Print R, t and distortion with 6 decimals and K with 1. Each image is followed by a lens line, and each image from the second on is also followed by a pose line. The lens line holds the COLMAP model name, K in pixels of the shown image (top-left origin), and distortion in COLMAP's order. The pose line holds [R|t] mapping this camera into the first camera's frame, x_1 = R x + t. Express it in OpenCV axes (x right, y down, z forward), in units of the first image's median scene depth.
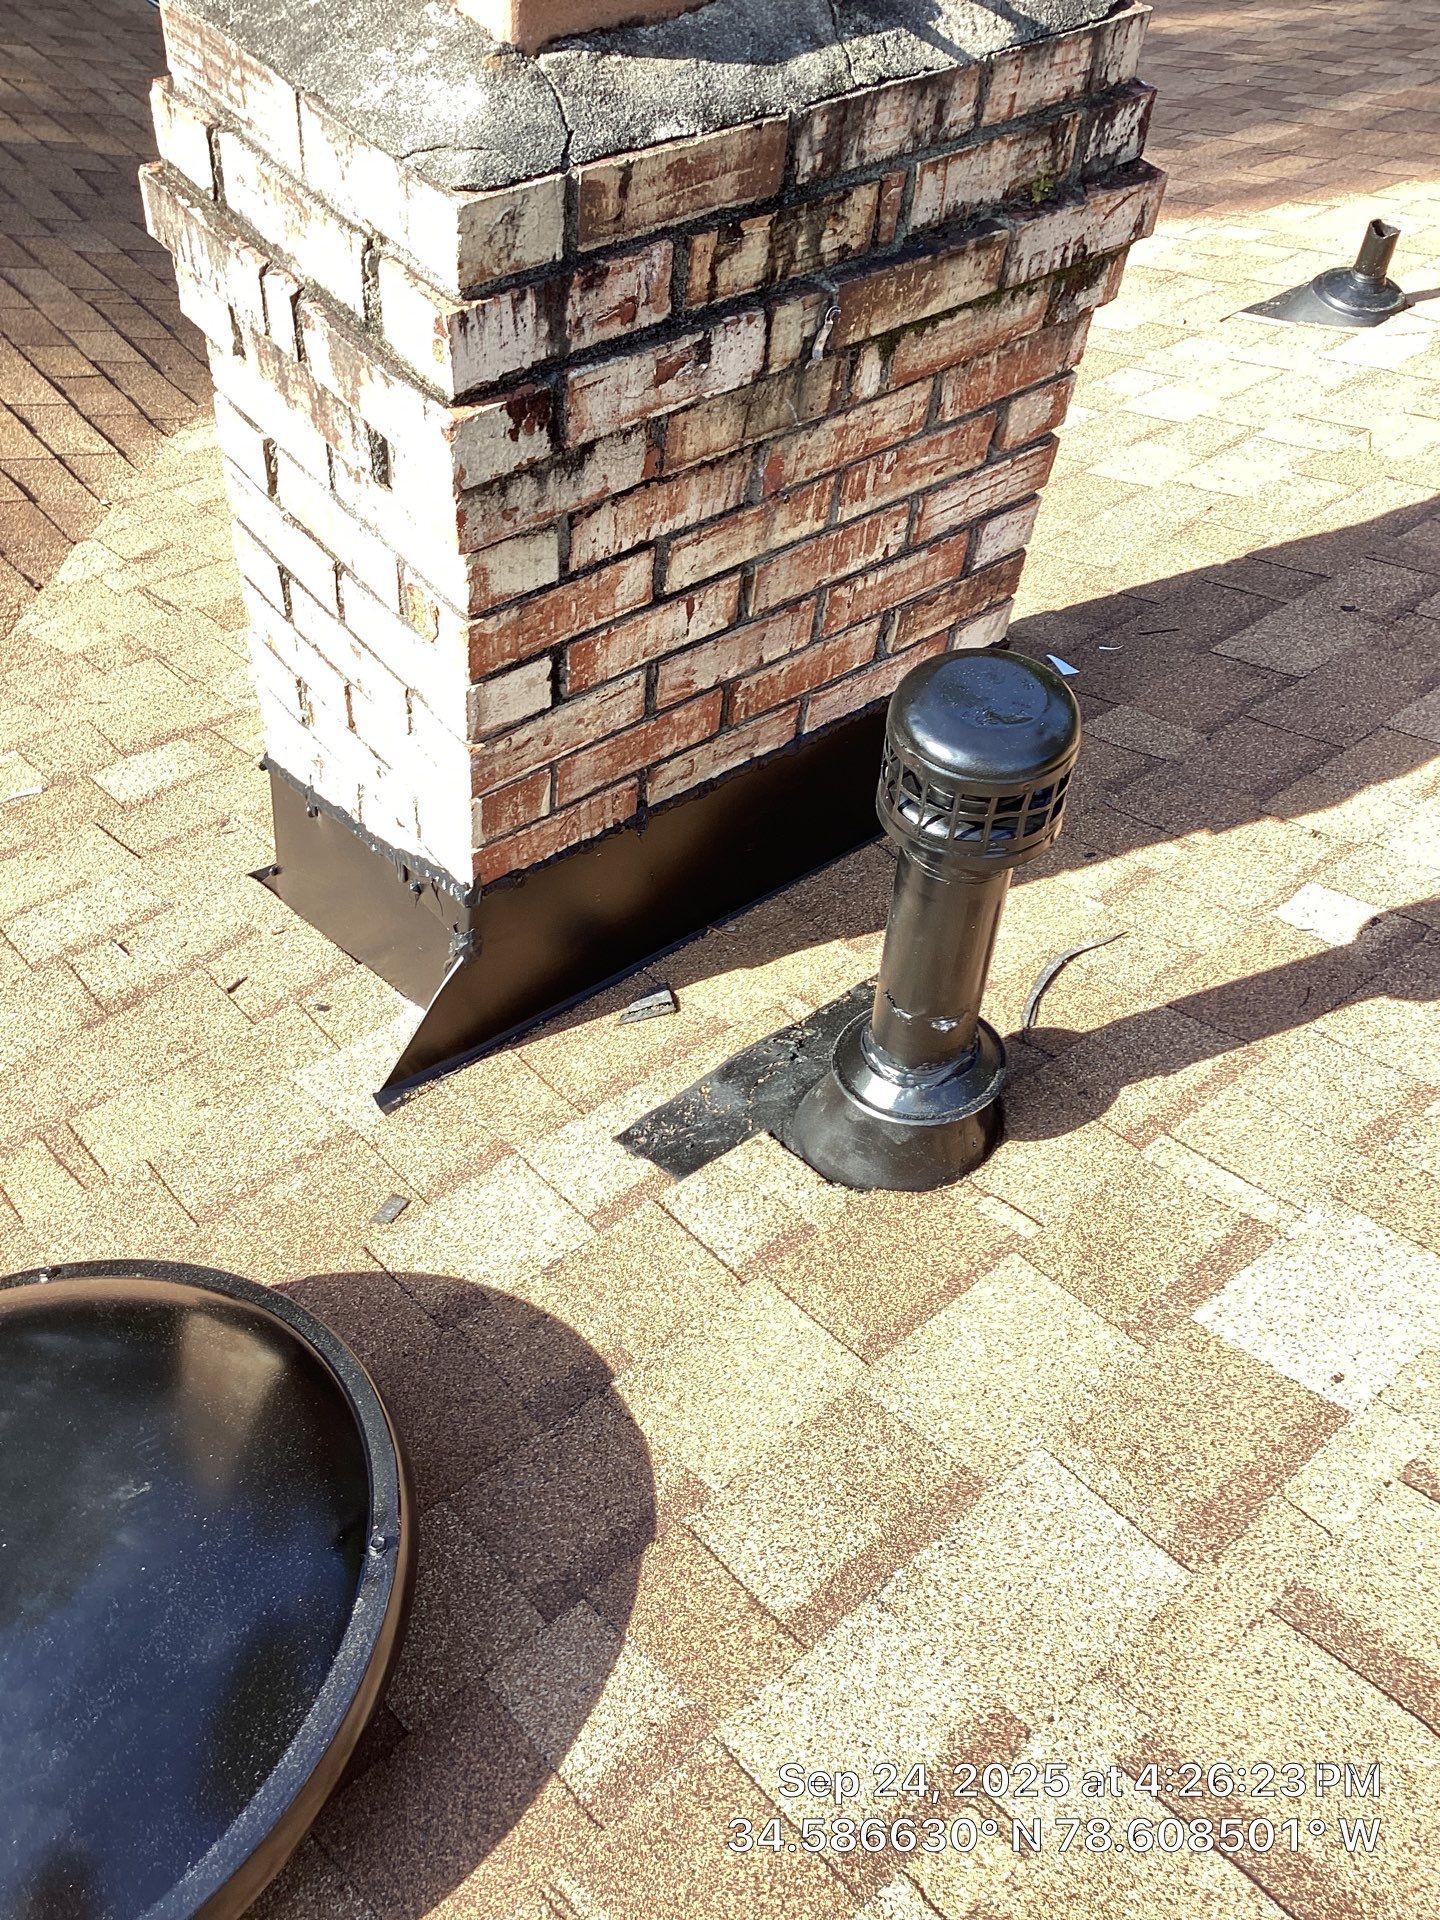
lens RADIAL K [[1733.1, 0, 693.6], [0, 1733.1, 968.0], [0, 0, 1]] dist [0.114380, -0.202379]
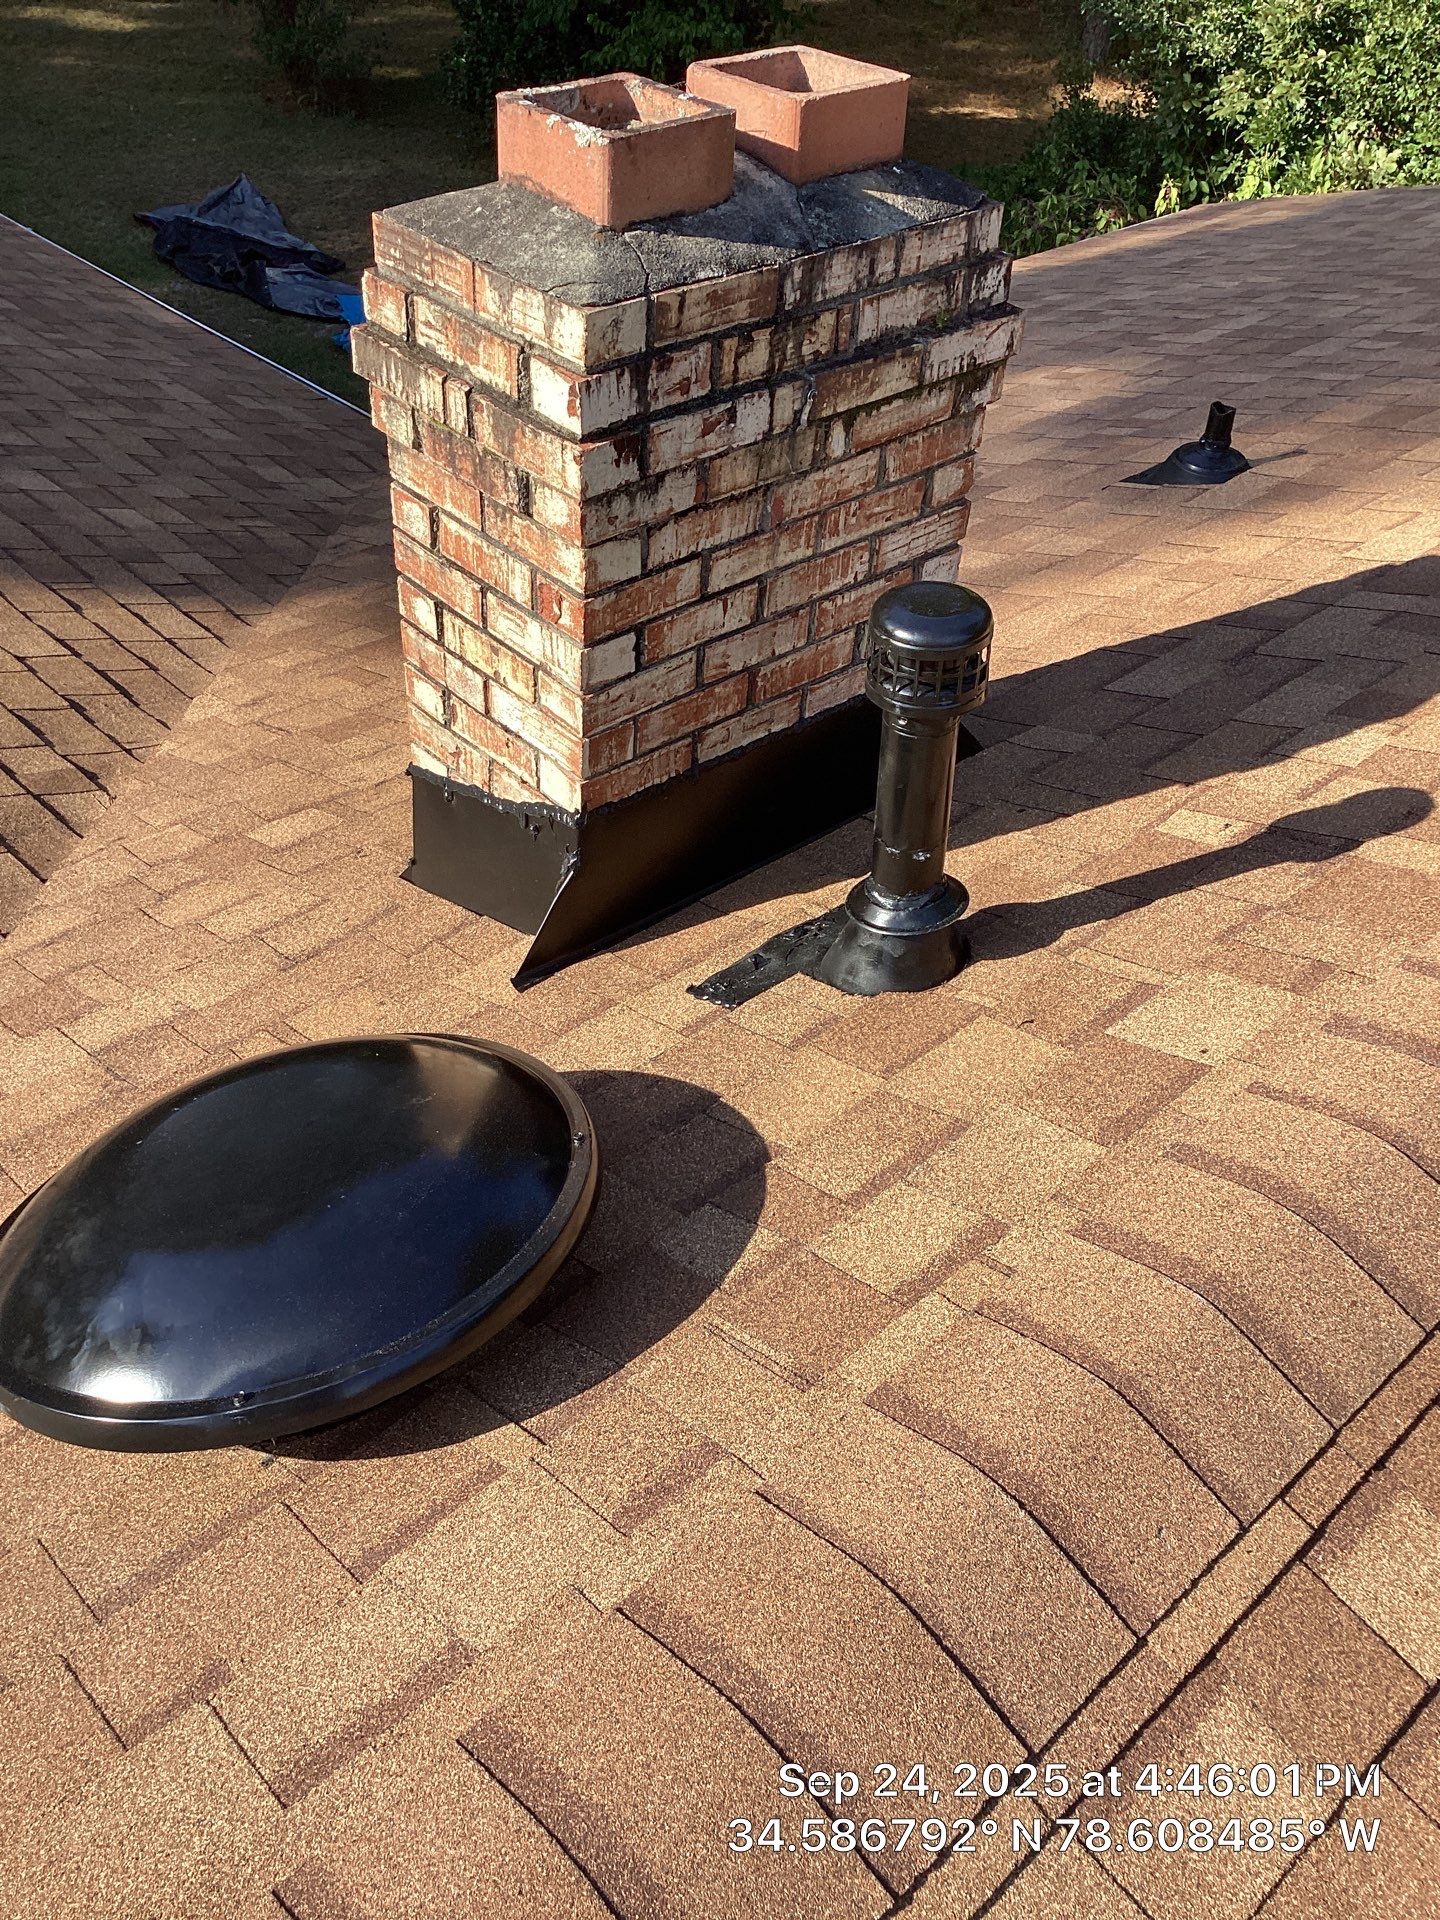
lens RADIAL K [[1746.1, 0, 708.1], [0, 1746.1, 994.7], [0, 0, 1]] dist [0.135252, -0.282686]
pose [[0.997881, -0.058372, 0.028729, -0.083907], [0.061867, 0.988009, -0.141461, 0.347216], [-0.020127, 0.142939, 0.989527, -0.435596]]
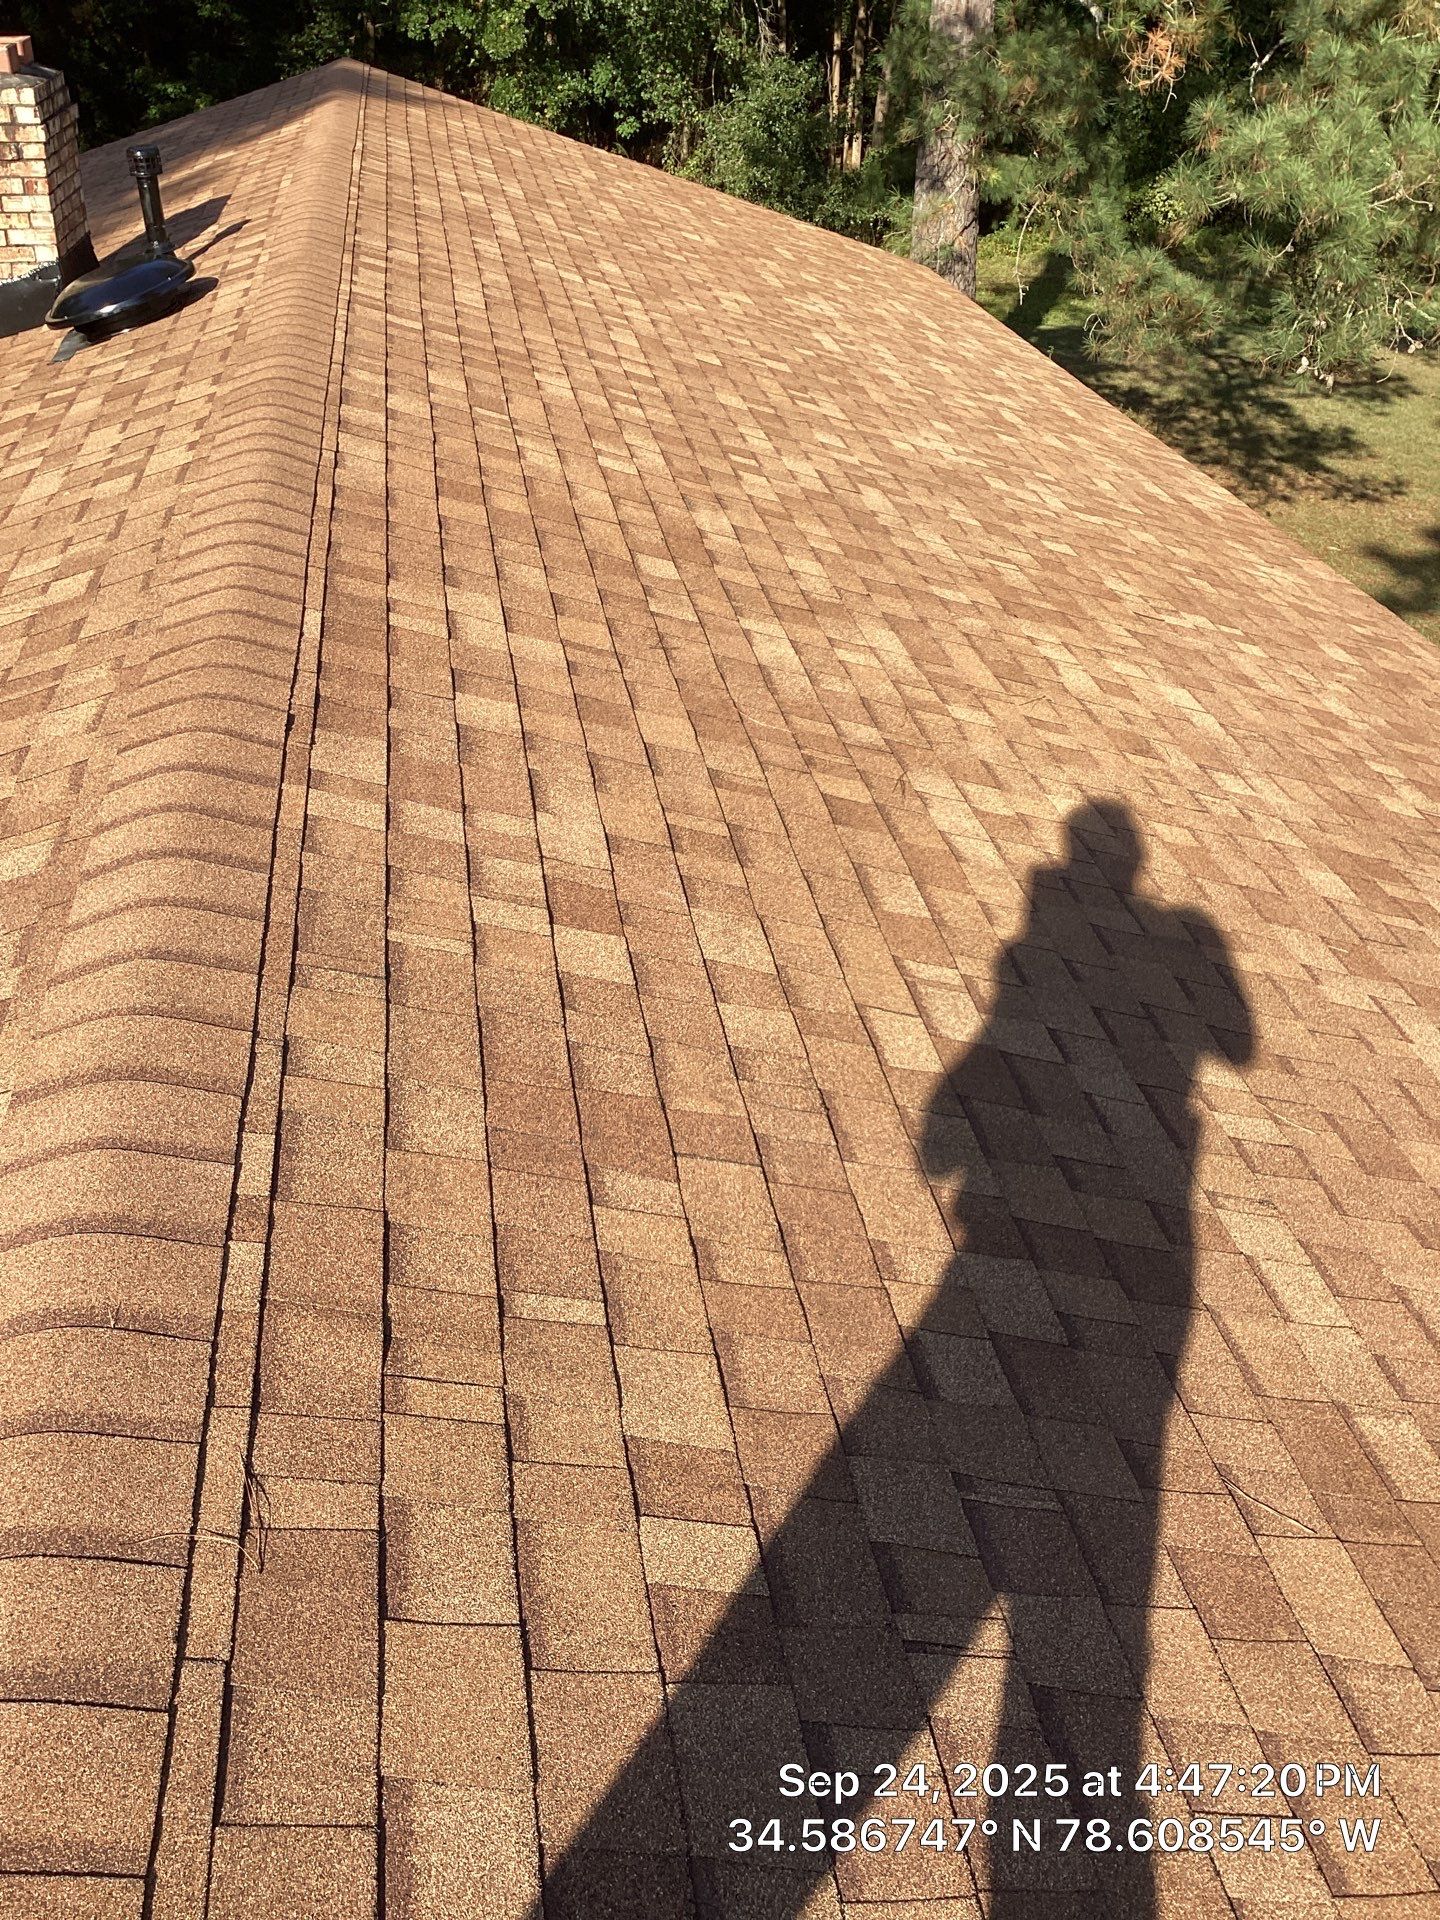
lens RADIAL K [[1772.0, 0, 704.0], [0, 1772.0, 985.8], [0, 0, 1]] dist [0.075861, -0.175489]
pose [[0.524324, -0.512193, 0.680252, -3.785729], [0.658763, 0.750182, 0.057086, 2.482144], [-0.539552, 0.418193, 0.730752, -2.791866]]
